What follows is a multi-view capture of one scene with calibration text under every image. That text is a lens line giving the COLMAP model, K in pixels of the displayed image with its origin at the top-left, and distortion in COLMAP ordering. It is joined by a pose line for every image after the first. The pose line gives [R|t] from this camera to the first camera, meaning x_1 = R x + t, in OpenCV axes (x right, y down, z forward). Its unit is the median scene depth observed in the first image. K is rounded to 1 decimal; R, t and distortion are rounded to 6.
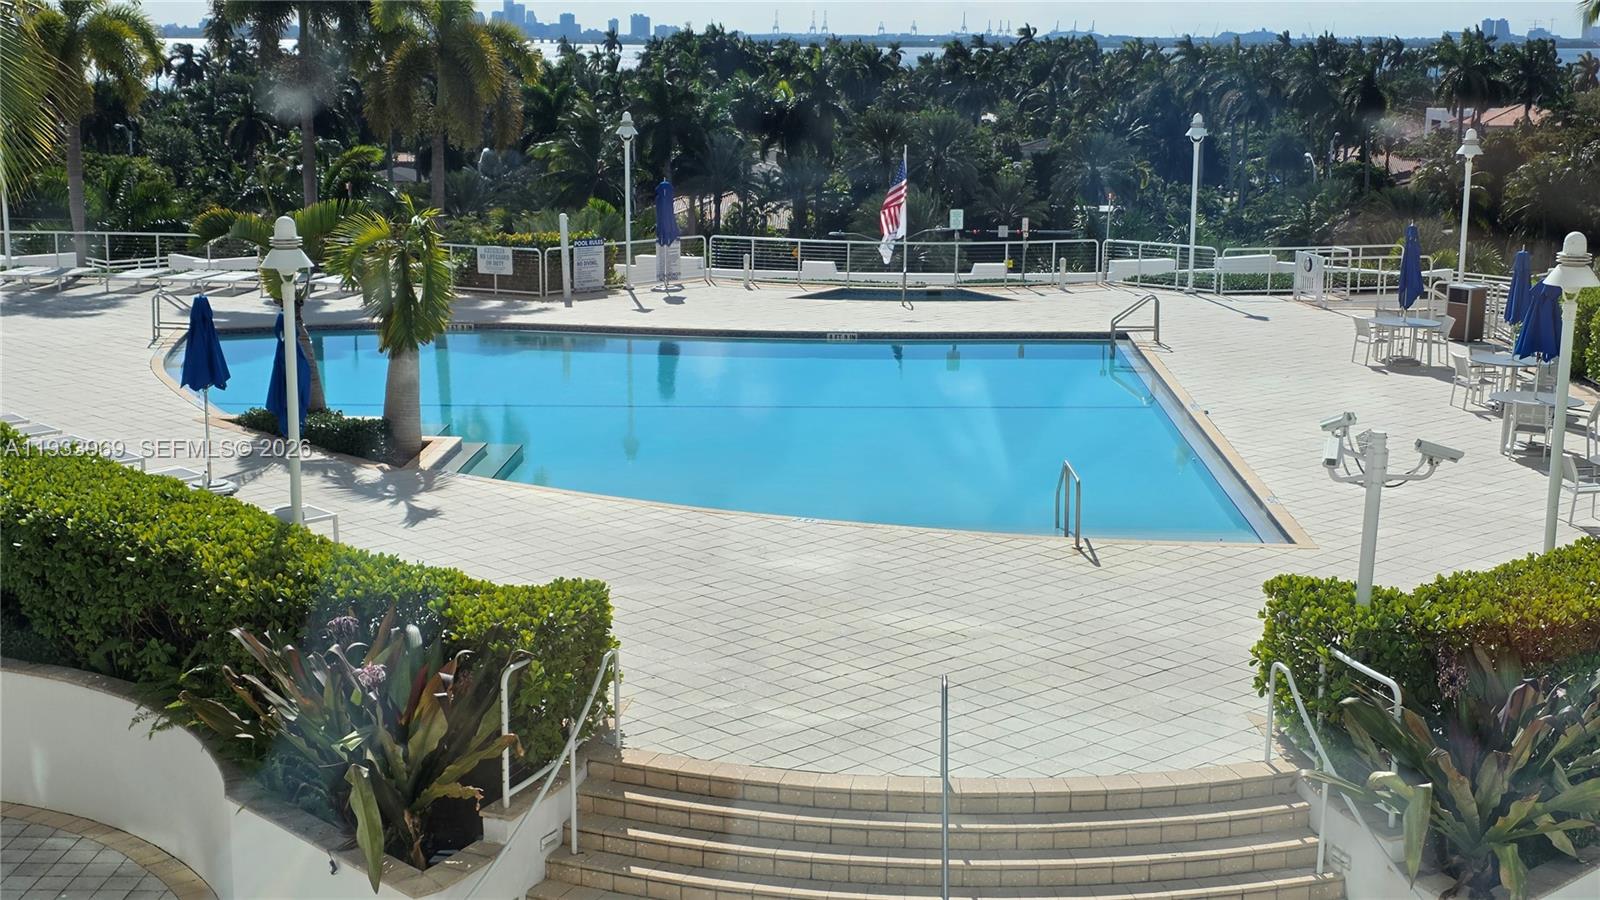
lens RADIAL K [[2149.8, 0, 800.0], [0, 2149.8, 450.0], [0, 0, 1]] dist [0.228724, -0.913180]
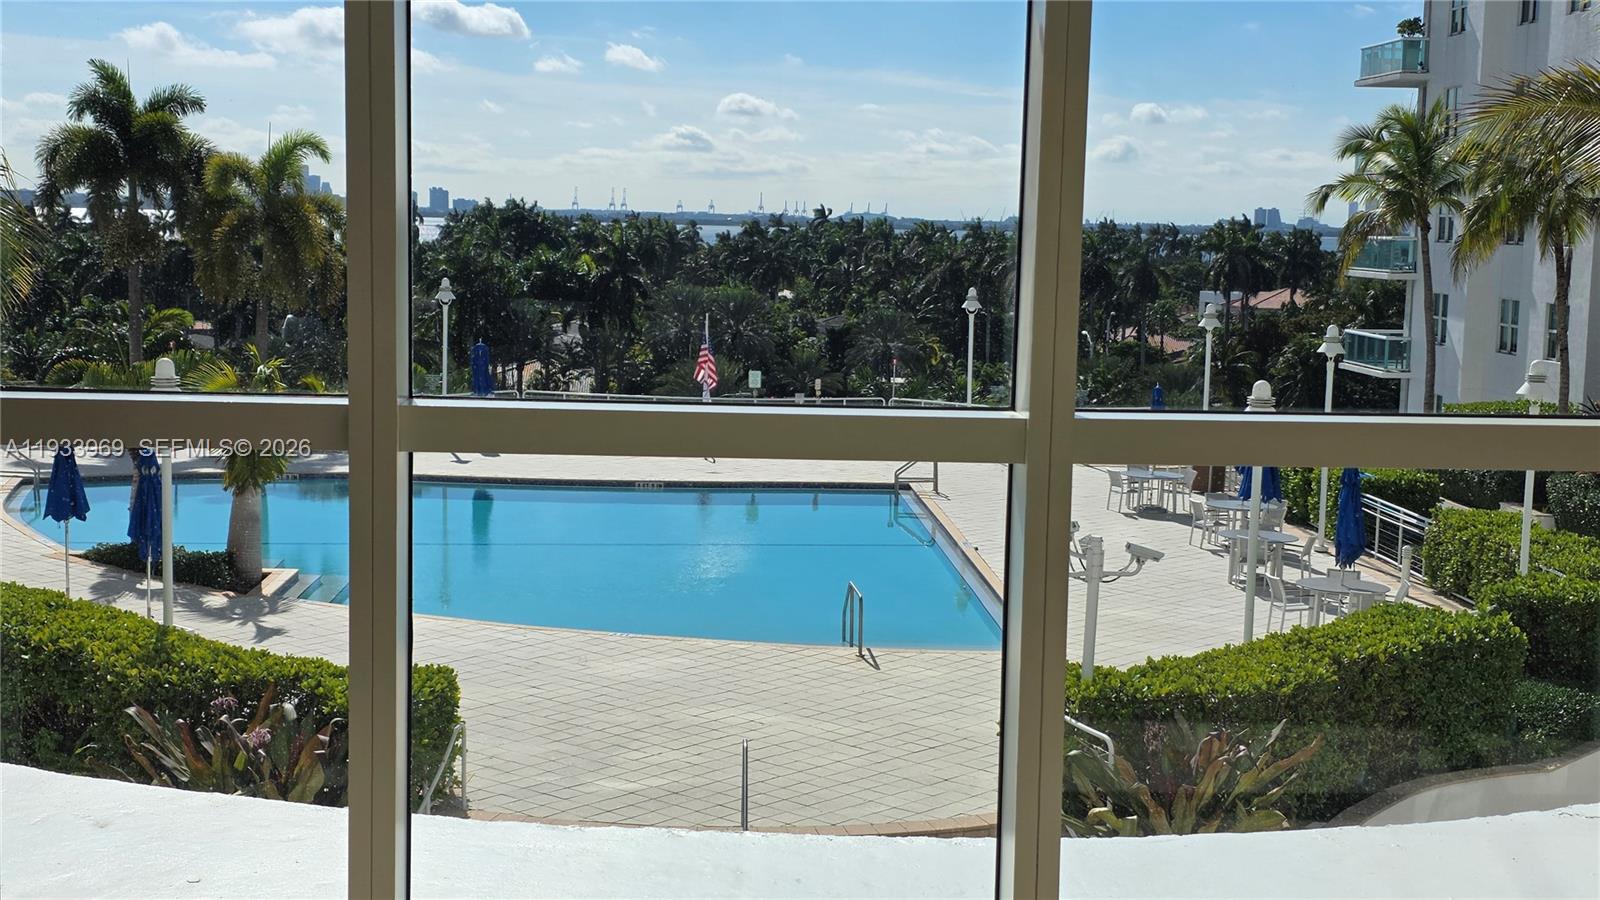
lens RADIAL K [[2149.8, 0, 800.0], [0, 2149.8, 450.0], [0, 0, 1]] dist [0.228724, -0.913180]
pose [[0.995621, 0.006412, 0.093260, -0.009813], [0.001054, 0.996811, -0.079789, 0.025941], [-0.093474, 0.079538, 0.992440, -0.129860]]
